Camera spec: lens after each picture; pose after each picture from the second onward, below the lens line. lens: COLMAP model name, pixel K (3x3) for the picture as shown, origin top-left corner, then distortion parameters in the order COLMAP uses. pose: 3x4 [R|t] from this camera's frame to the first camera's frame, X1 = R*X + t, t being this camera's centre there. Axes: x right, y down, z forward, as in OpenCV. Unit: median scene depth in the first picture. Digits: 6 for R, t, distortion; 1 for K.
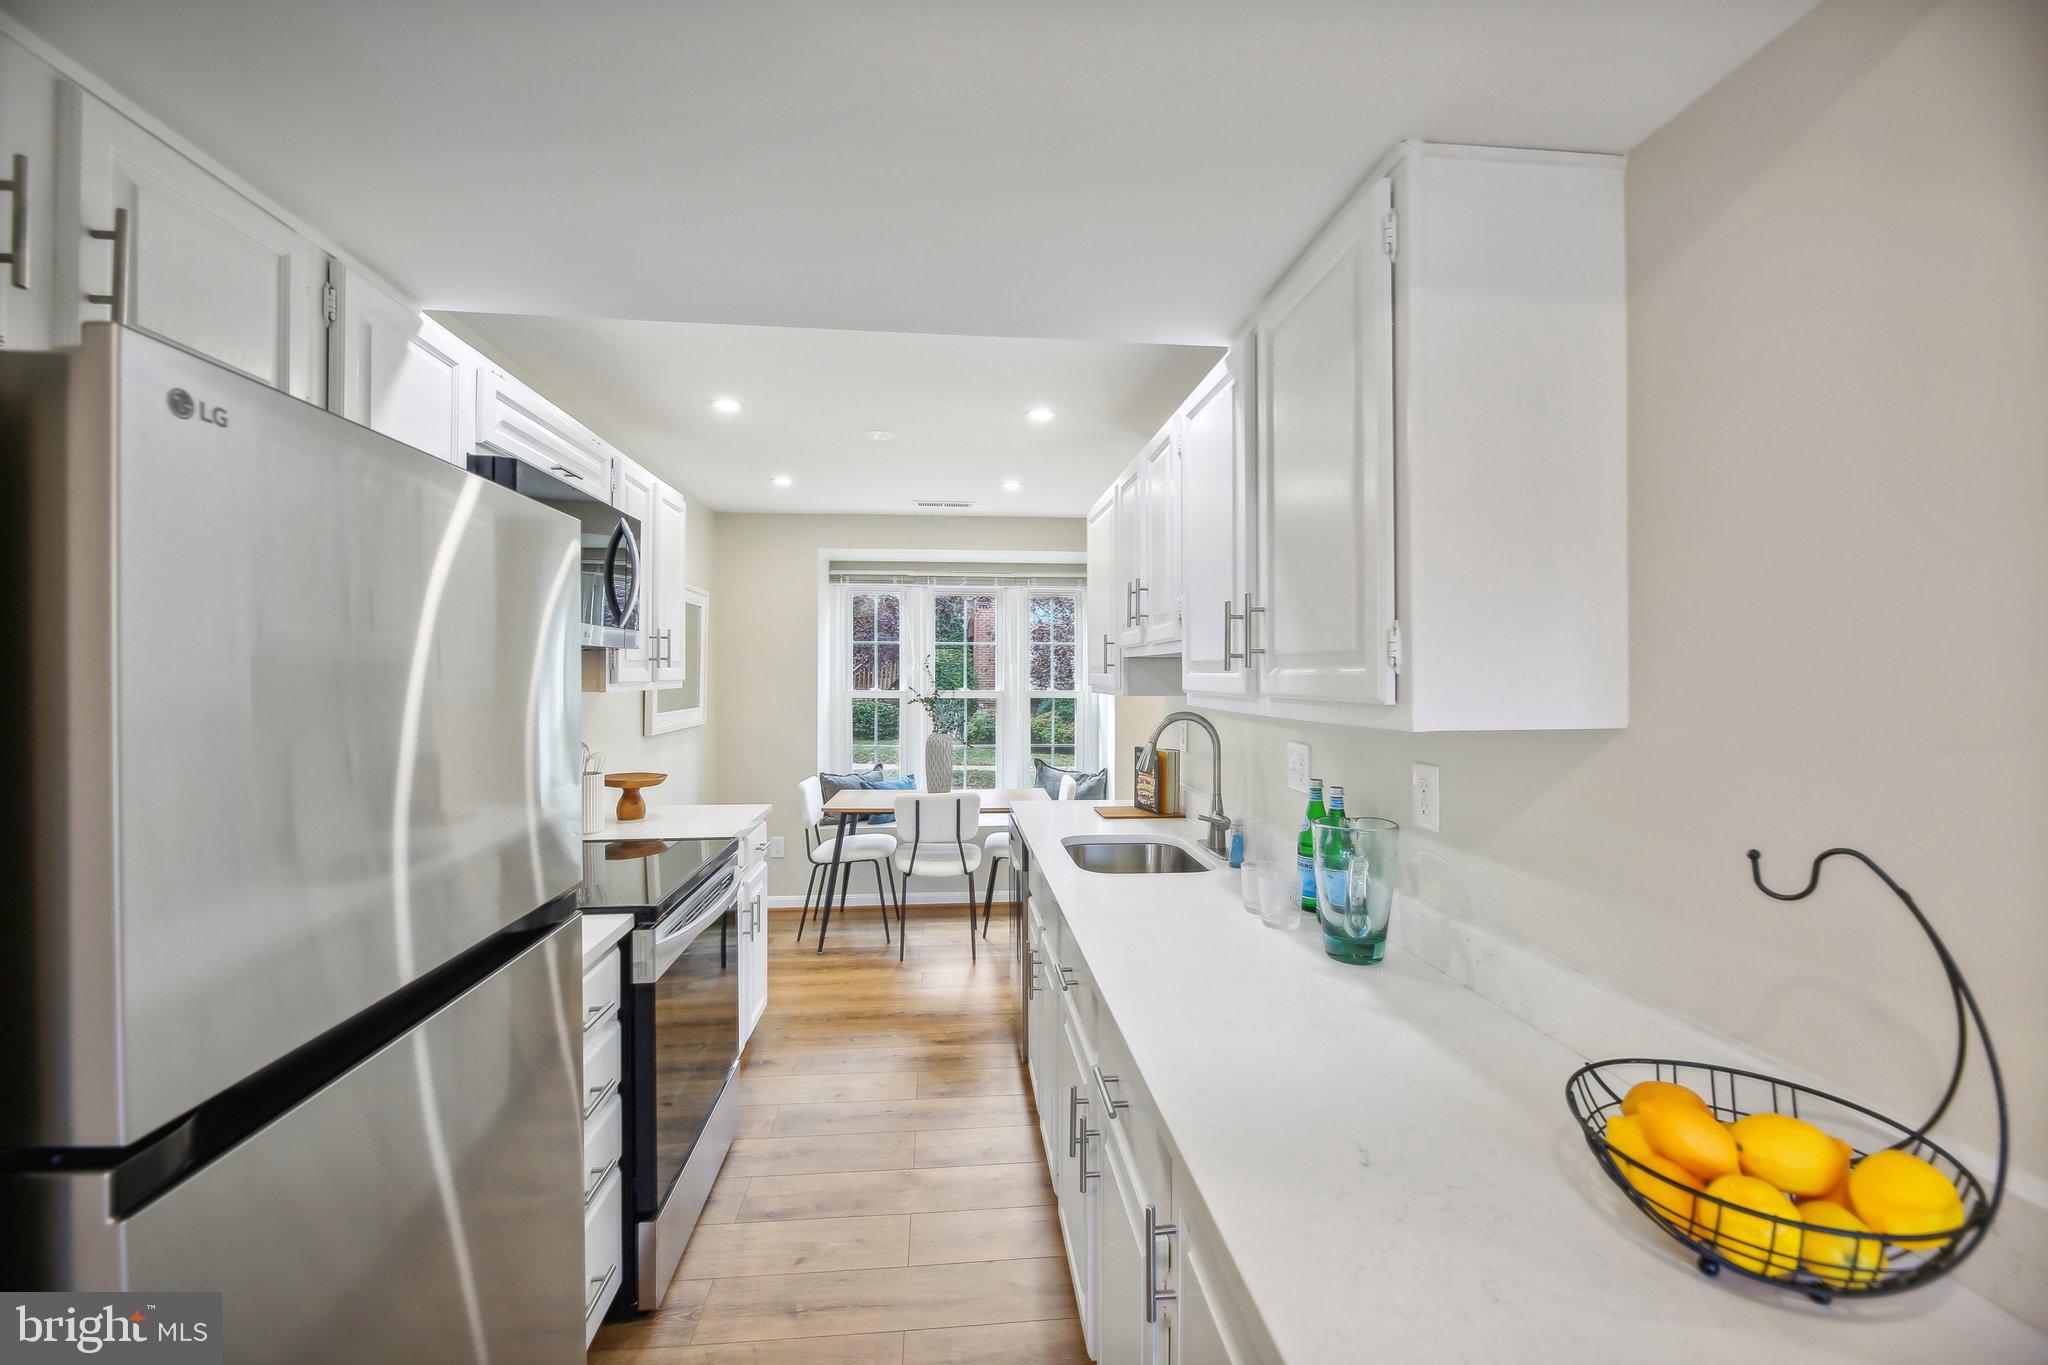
lens RADIAL K [[826.9, 0, 1023.4], [0, 826.9, 674.6], [0, 0, 1]] dist [-0.003677, -0.000690]
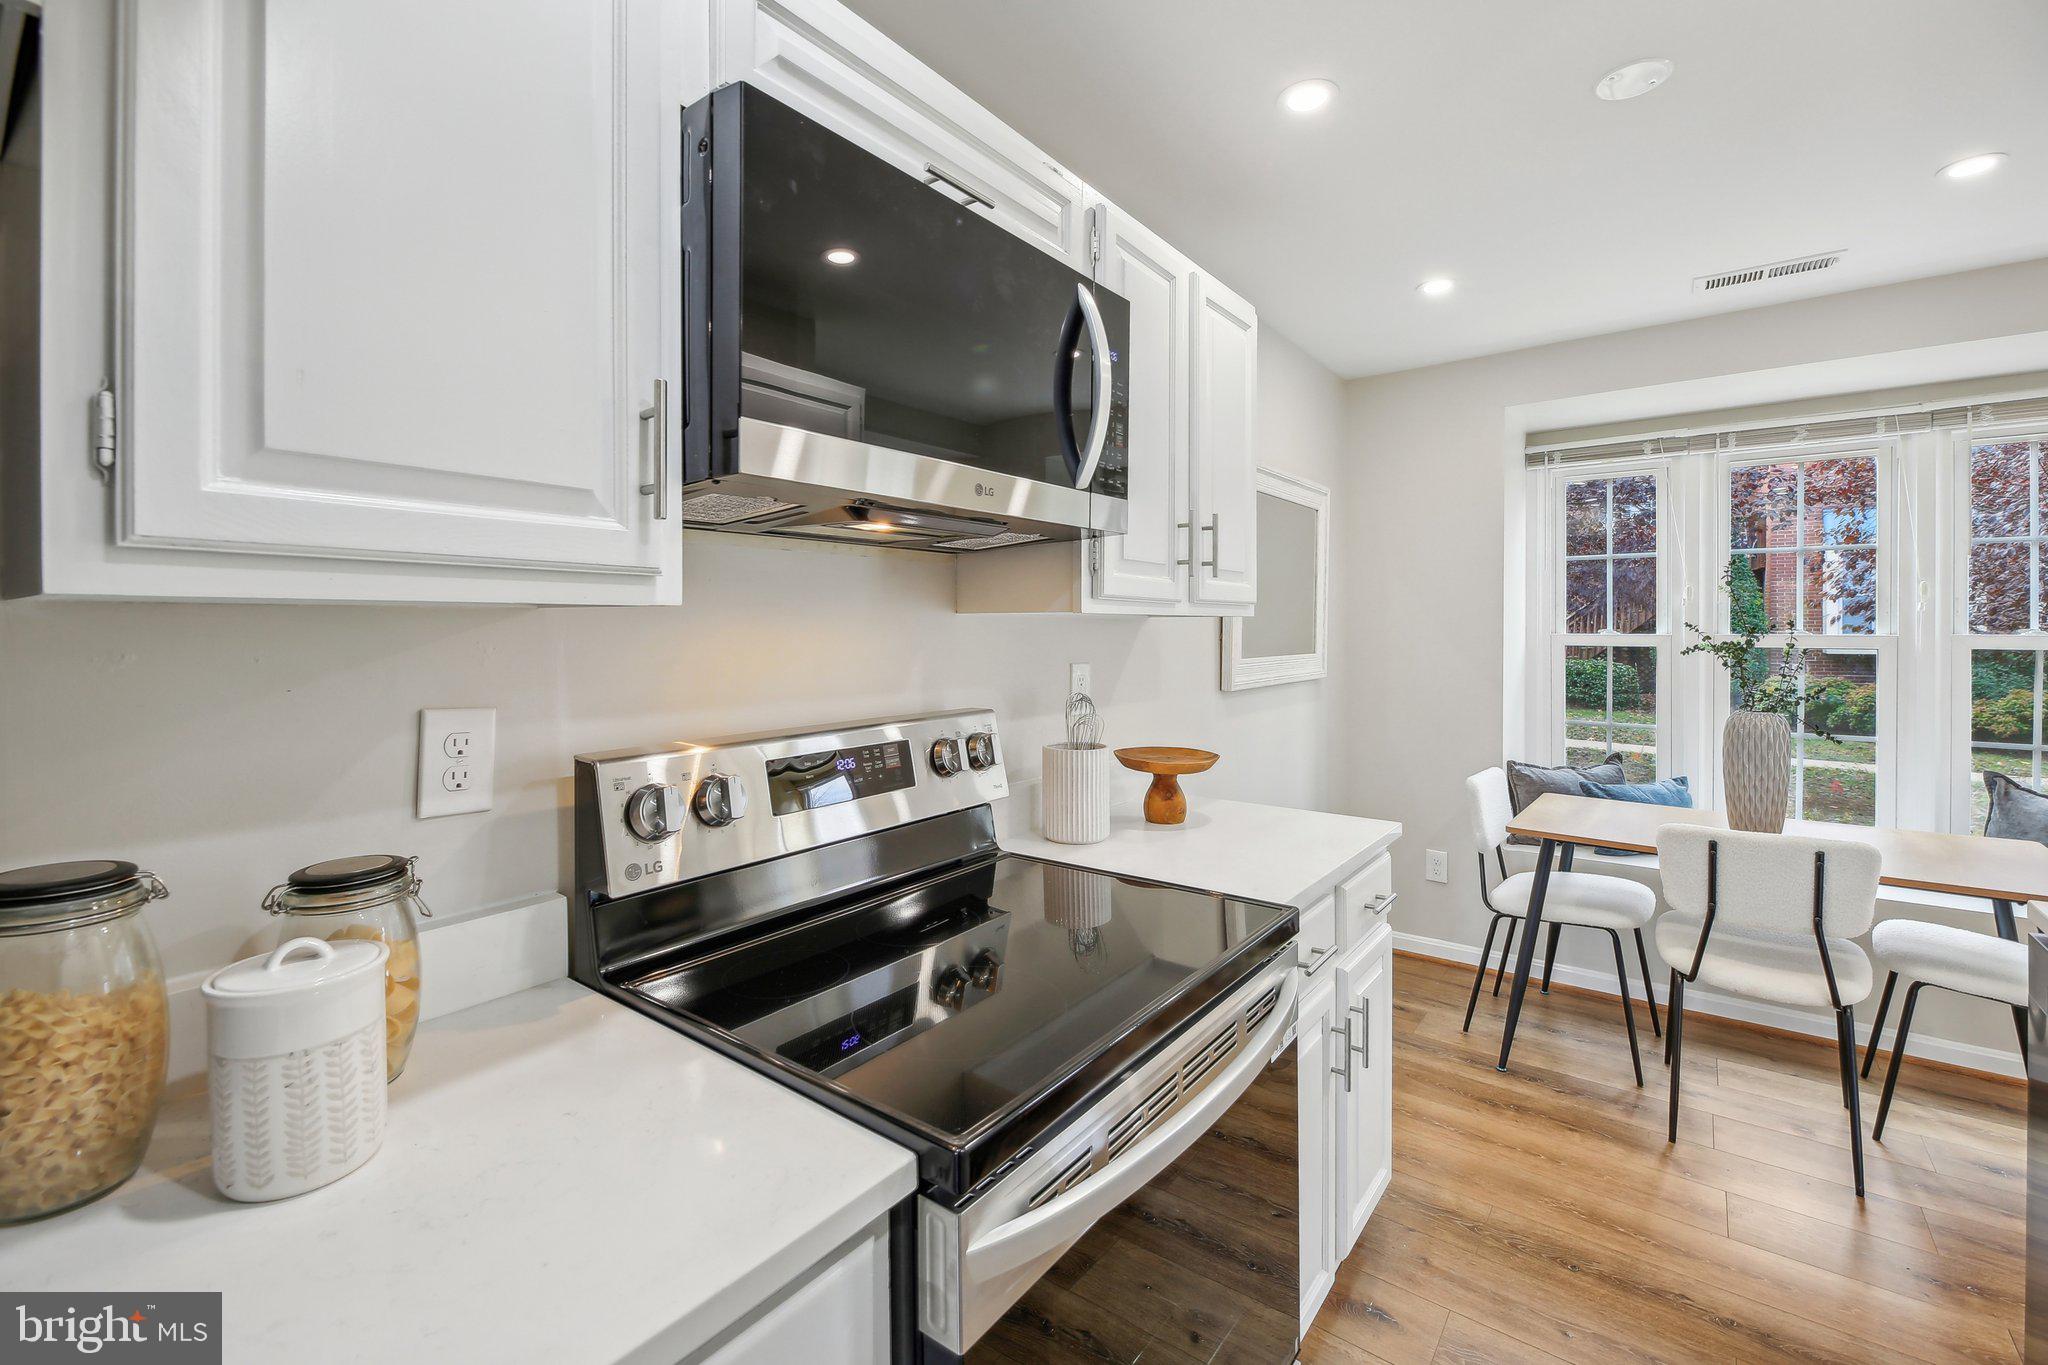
lens RADIAL K [[883.5, 0, 1028.9], [0, 883.5, 636.9], [0, 0, 1]] dist [0.000395, -0.000563]
pose [[0.732401, 0.003727, -0.680863, -0.060919], [0.003619, 0.999950, 0.009366, 0.017814], [0.680863, -0.009324, 0.732351, 0.288857]]
